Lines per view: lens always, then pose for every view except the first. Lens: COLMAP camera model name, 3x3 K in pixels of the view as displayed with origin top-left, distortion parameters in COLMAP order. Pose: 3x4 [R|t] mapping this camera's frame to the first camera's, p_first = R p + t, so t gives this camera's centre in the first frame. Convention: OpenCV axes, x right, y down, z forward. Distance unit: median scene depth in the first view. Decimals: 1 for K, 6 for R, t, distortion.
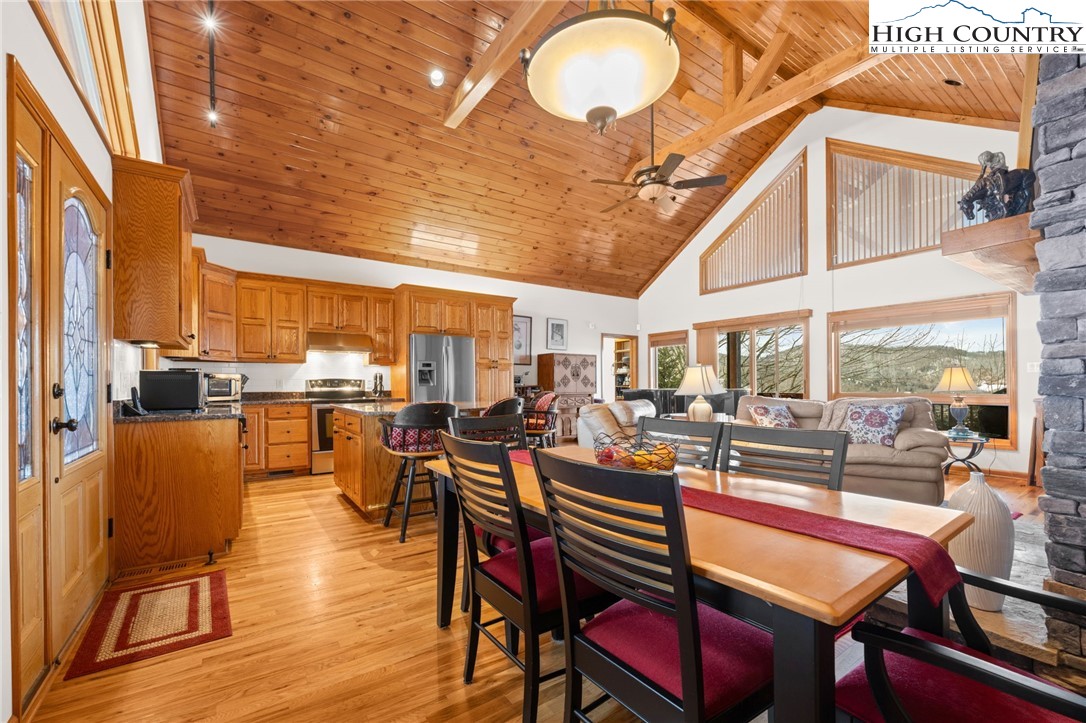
lens RADIAL K [[445.3, 0, 533.7], [0, 445.3, 382.2], [0, 0, 1]] dist [-0.000357, -0.000036]
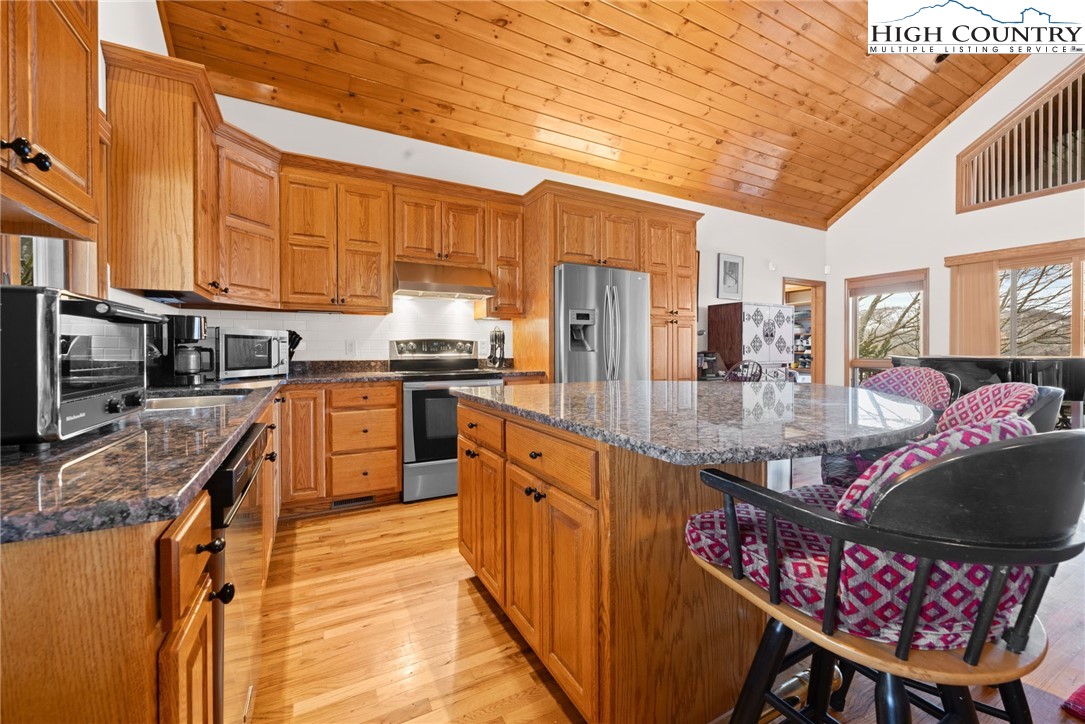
lens RADIAL K [[432.6, 0, 540.2], [0, 432.6, 349.0], [0, 0, 1]] dist [0.000922, 0.000100]
pose [[0.994591, 0.001598, -0.103853, -0.240433], [-0.001292, 0.999995, 0.003008, 0.003632], [0.103858, -0.002858, 0.994588, 0.419403]]
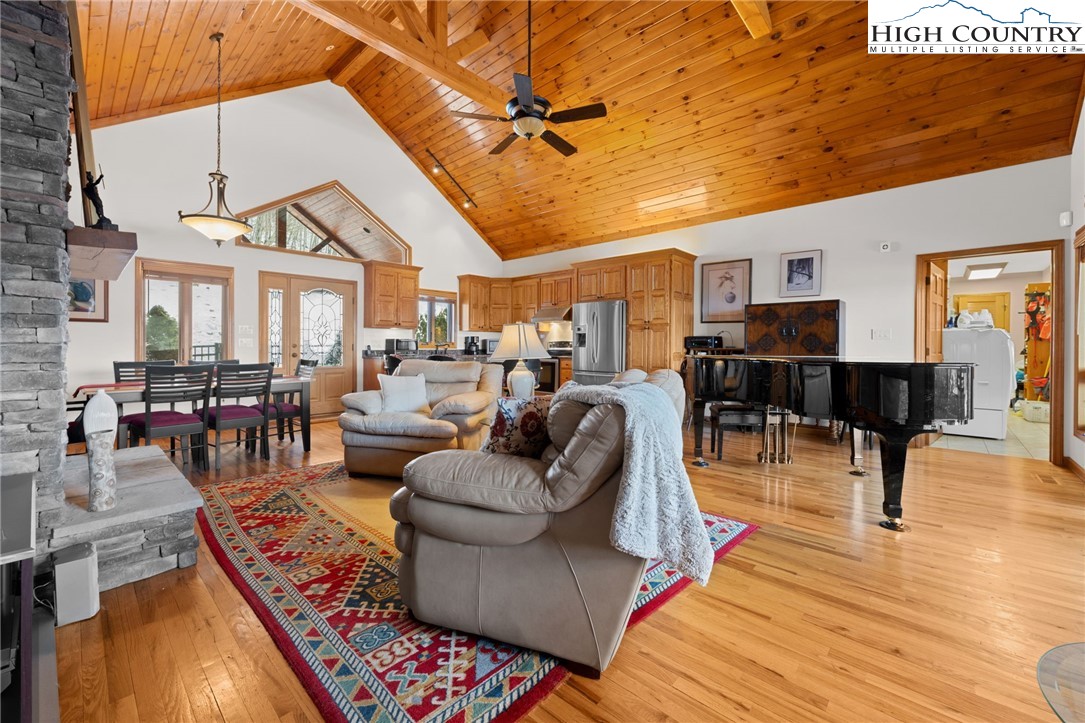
lens RADIAL K [[432.6, 0, 540.2], [0, 432.6, 348.5], [0, 0, 1]] dist [0.000922, 0.000100]
pose [[0.235426, 0.010080, -0.971840, 0.852323], [-0.000579, 0.999947, 0.010231, 0.000655], [0.971892, -0.001846, 0.235420, 0.635004]]
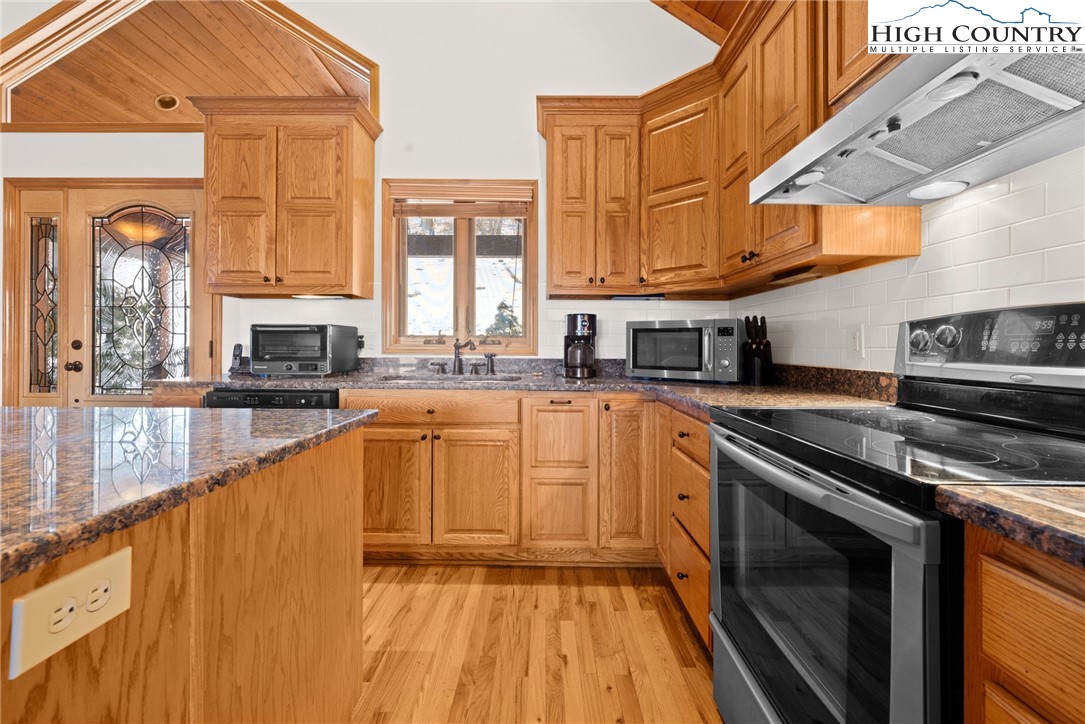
lens RADIAL K [[432.6, 0, 540.2], [0, 432.6, 349.0], [0, 0, 1]] dist [0.000922, 0.000100]
pose [[-0.565700, 0.006264, -0.824588, -0.222767], [0.001296, 0.999977, 0.006707, 0.006319], [0.824610, 0.002725, -0.565694, 0.962127]]
